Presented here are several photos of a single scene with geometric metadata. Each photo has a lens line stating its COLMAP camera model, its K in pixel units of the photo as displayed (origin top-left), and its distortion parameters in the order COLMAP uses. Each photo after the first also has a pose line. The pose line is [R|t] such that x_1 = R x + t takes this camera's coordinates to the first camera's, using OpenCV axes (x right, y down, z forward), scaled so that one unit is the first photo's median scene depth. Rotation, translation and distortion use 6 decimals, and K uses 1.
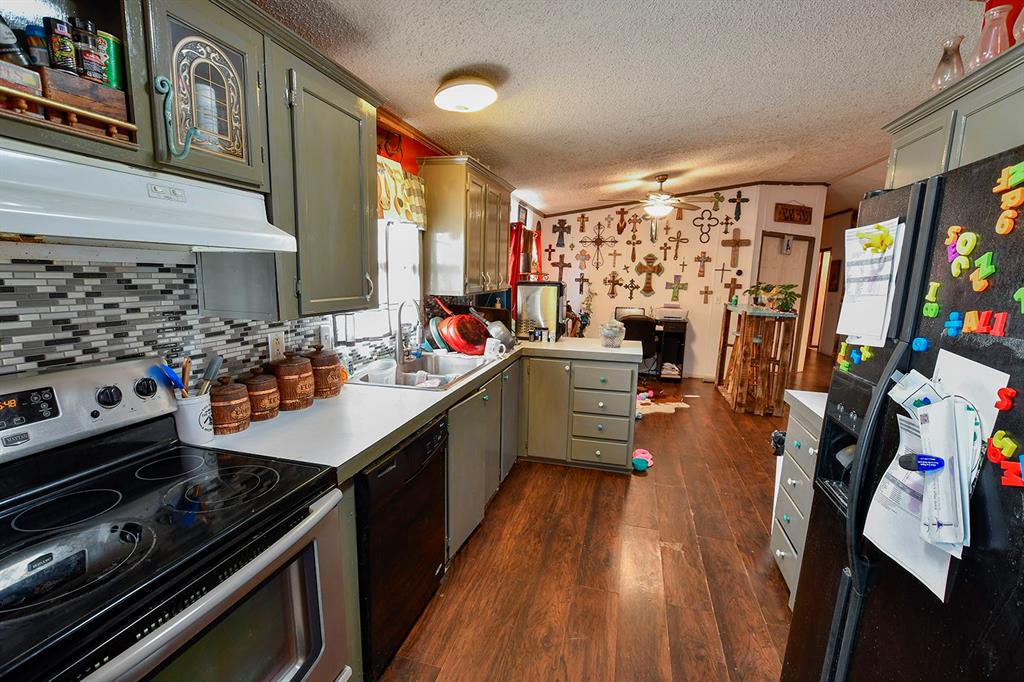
lens RADIAL K [[439.3, 0, 511.3], [0, 439.3, 343.8], [0, 0, 1]] dist [-0.026947, 0.001716]
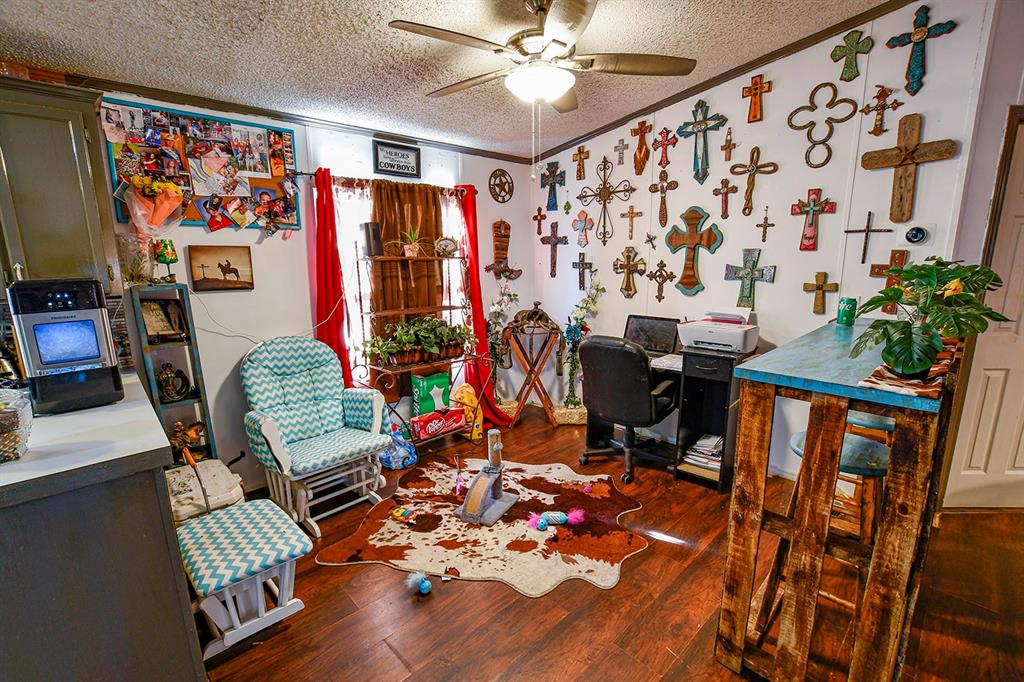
lens RADIAL K [[439.3, 0, 513.8], [0, 439.3, 346.8], [0, 0, 1]] dist [-0.026947, 0.001716]
pose [[0.864091, 0.067021, -0.498854, 0.391817], [-0.053436, 0.997709, 0.041483, -0.061046], [0.500491, -0.009189, 0.865693, 0.480910]]
